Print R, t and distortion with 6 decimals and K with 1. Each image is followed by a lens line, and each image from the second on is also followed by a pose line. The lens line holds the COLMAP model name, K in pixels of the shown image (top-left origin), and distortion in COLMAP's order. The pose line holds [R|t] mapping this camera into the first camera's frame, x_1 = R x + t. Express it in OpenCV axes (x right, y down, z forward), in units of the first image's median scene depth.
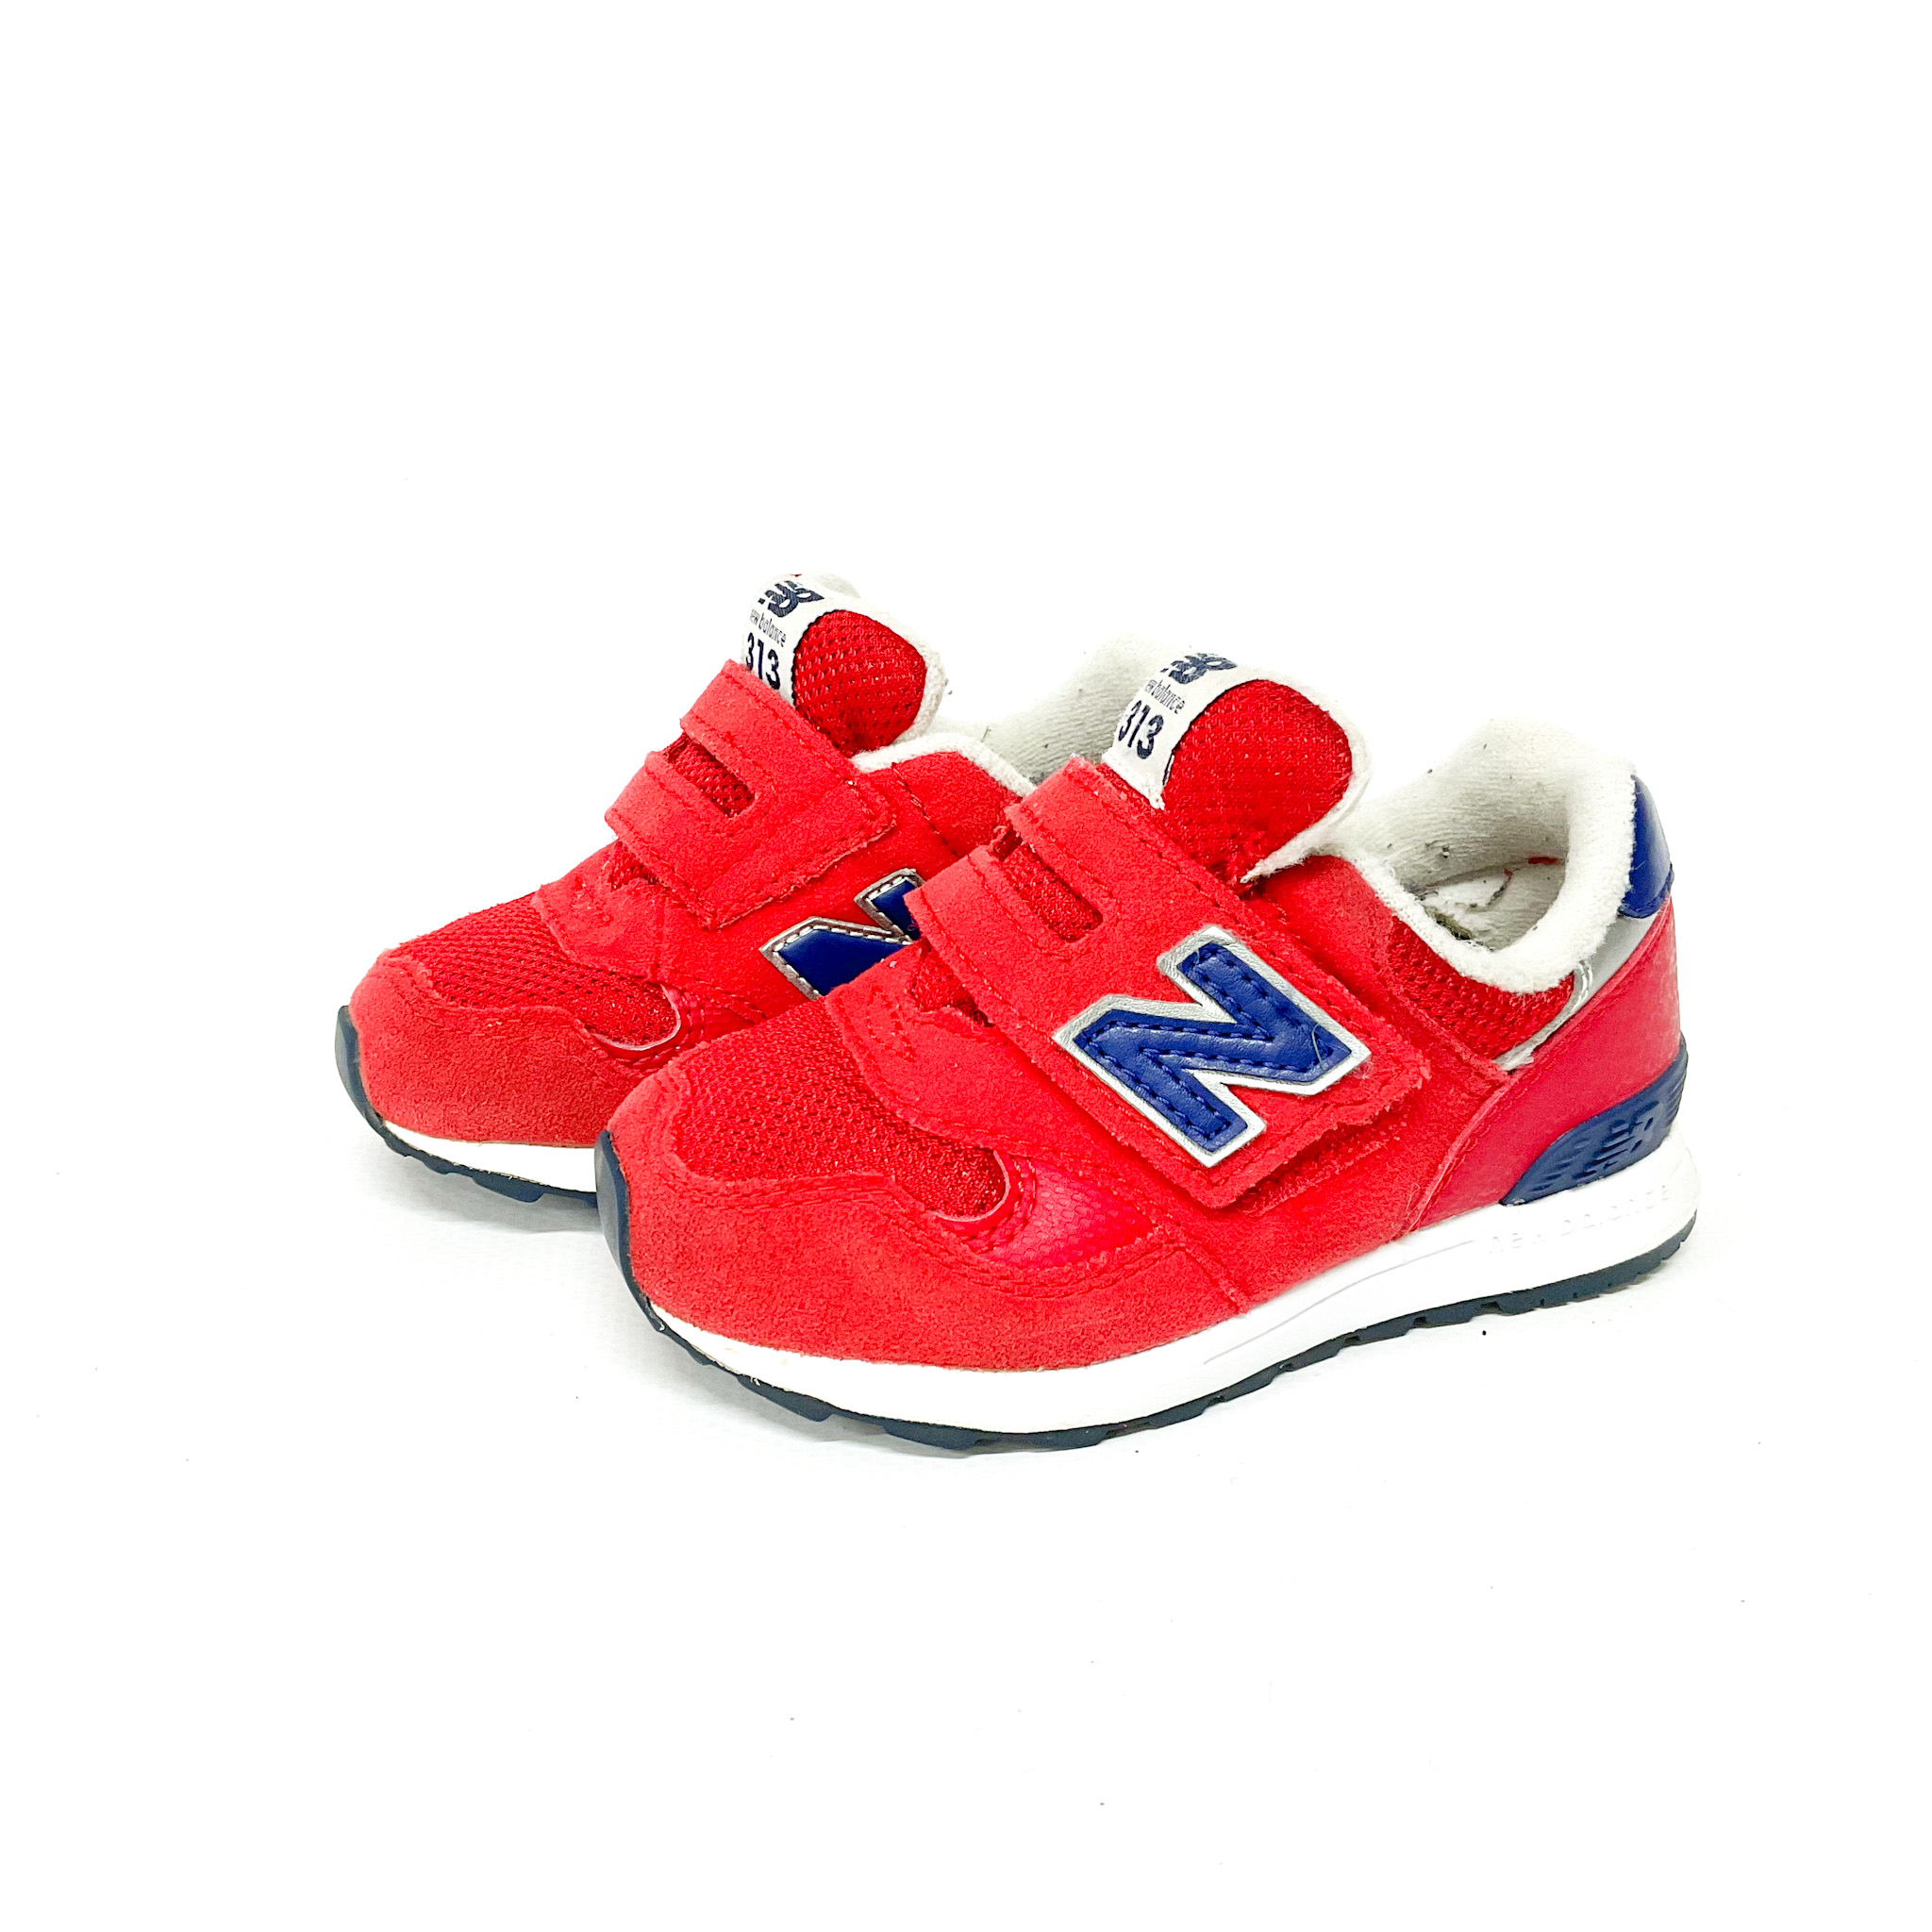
lens RADIAL K [[2513.7, 0, 966.0], [0, 2513.7, 966.0], [0, 0, 1]] dist [0.008200, -0.007052]
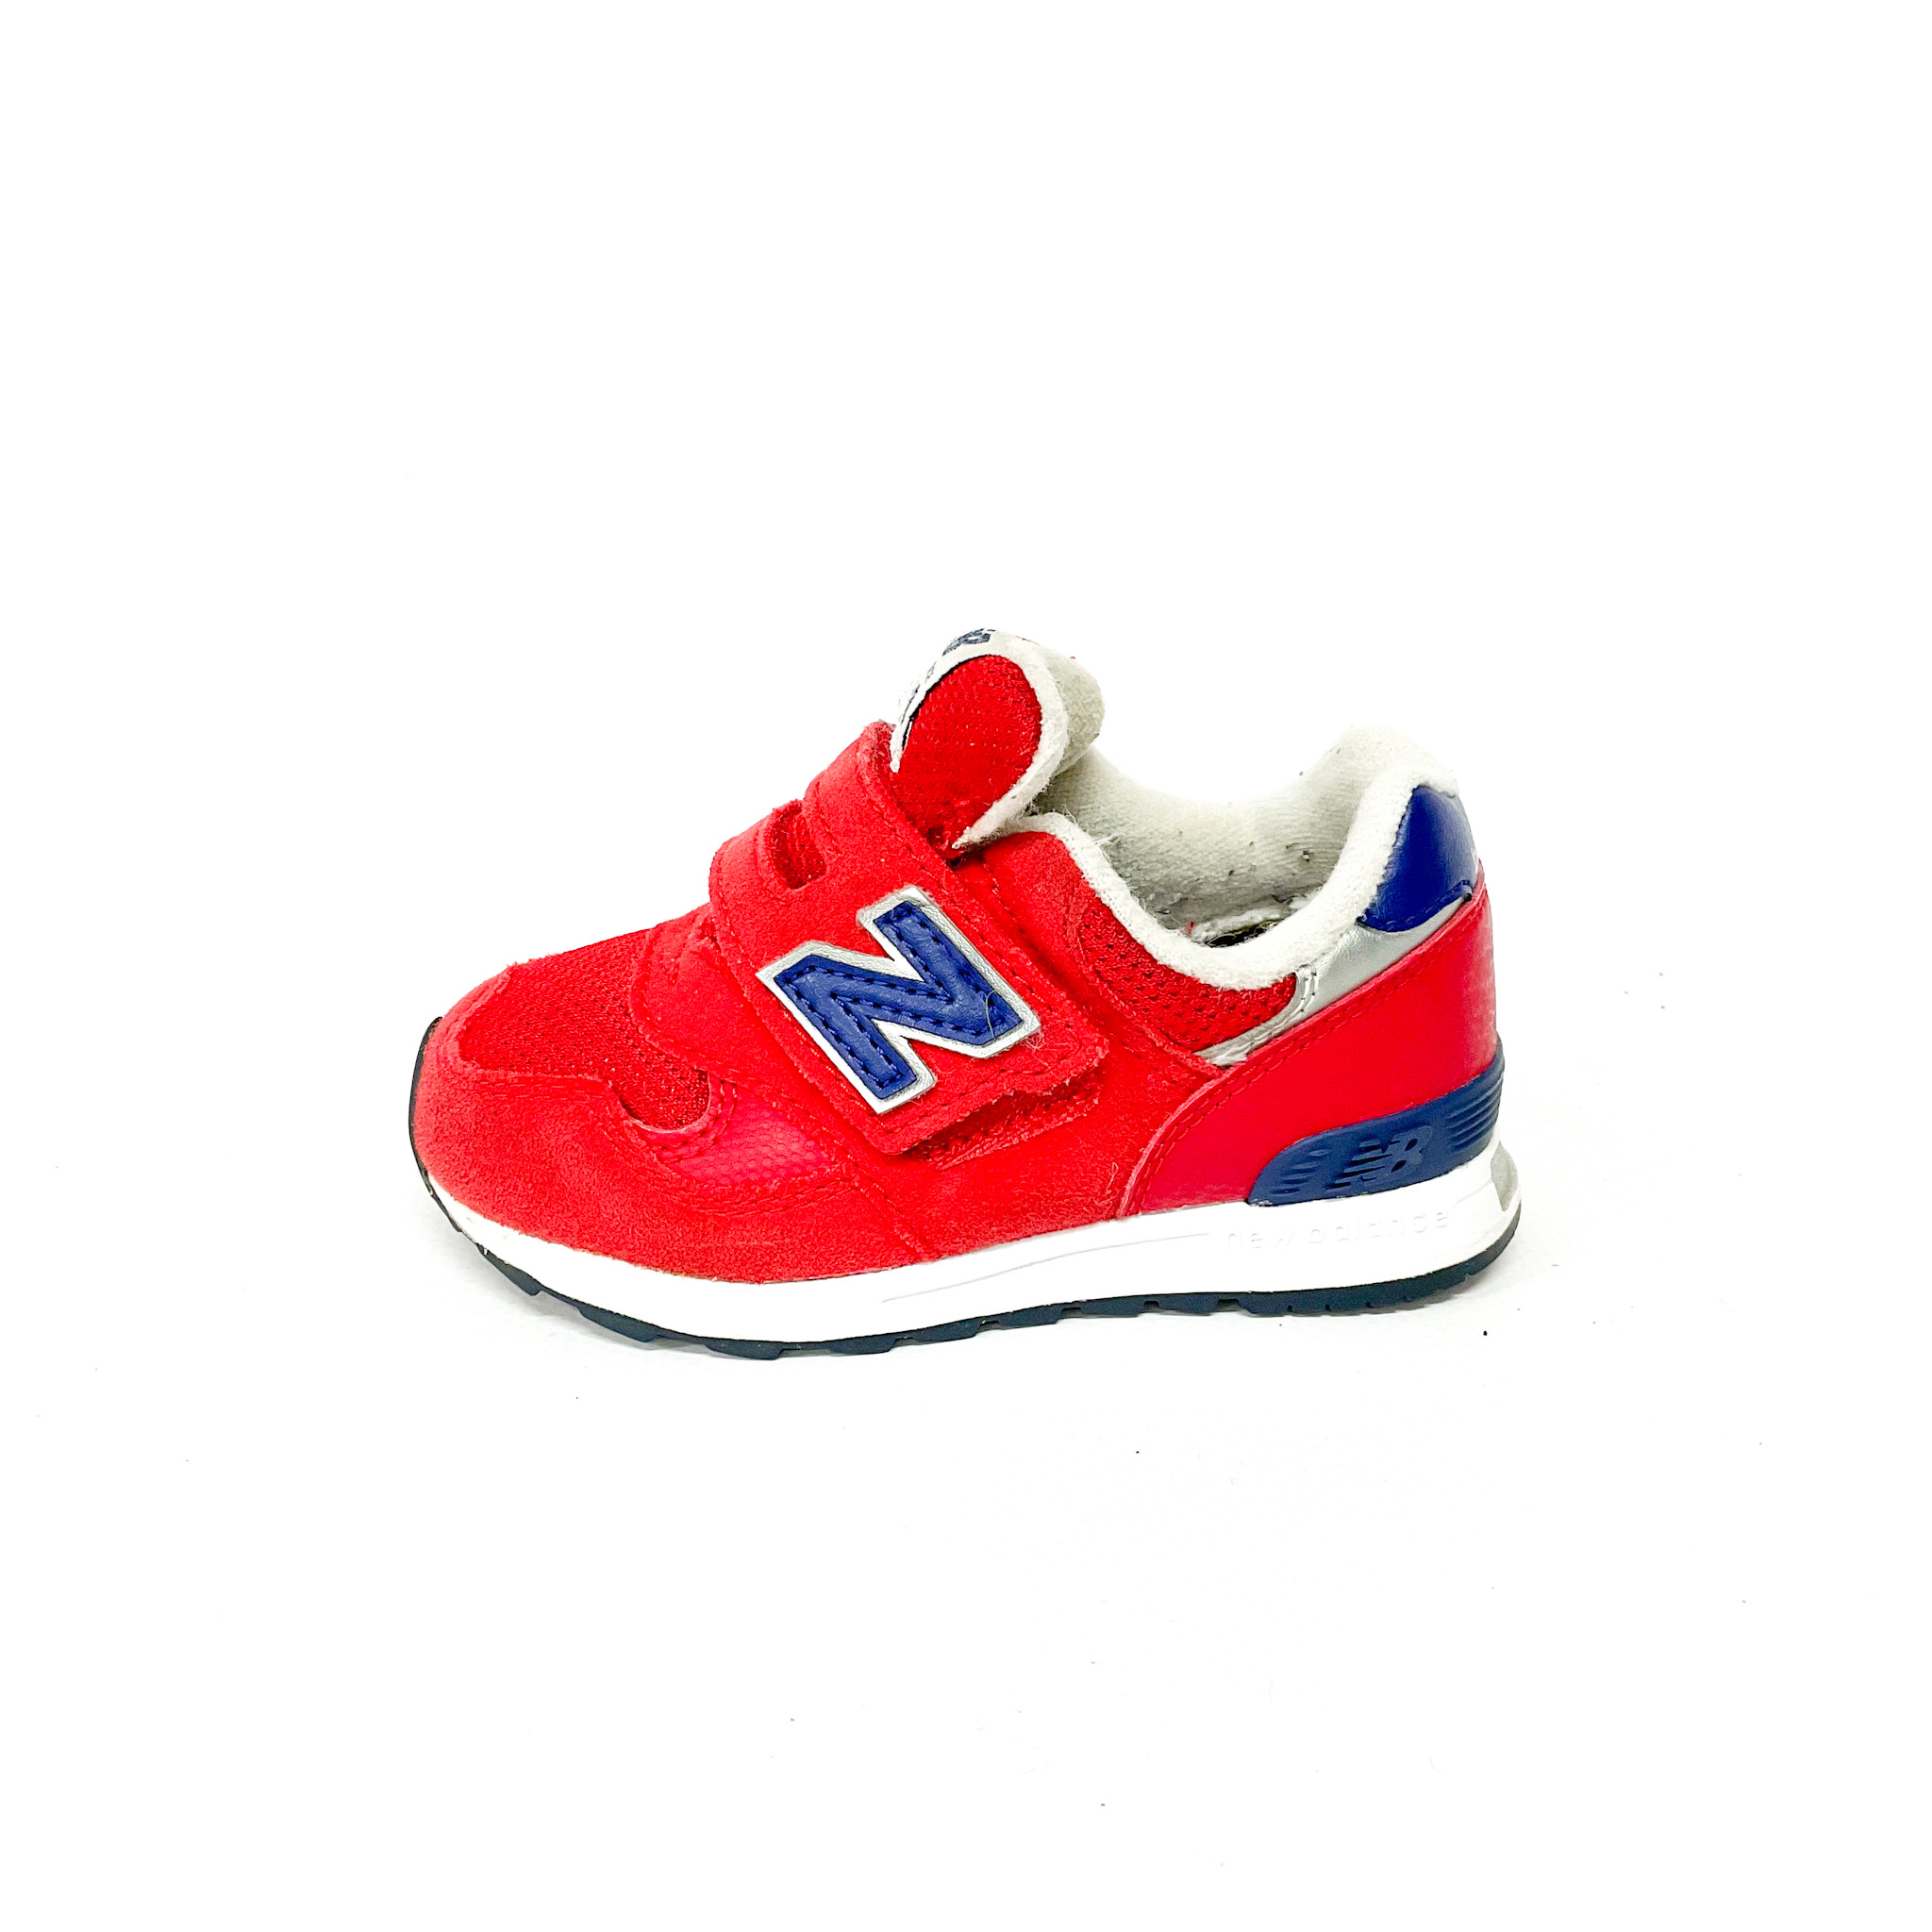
lens RADIAL K [[2513.7, 0, 966.0], [0, 2513.7, 966.0], [0, 0, 1]] dist [0.008200, -0.007052]
pose [[0.935070, 0.112113, -0.336267, 0.475806], [-0.113976, 0.993381, 0.014261, -0.000666], [0.335640, 0.024991, 0.941659, 0.018064]]
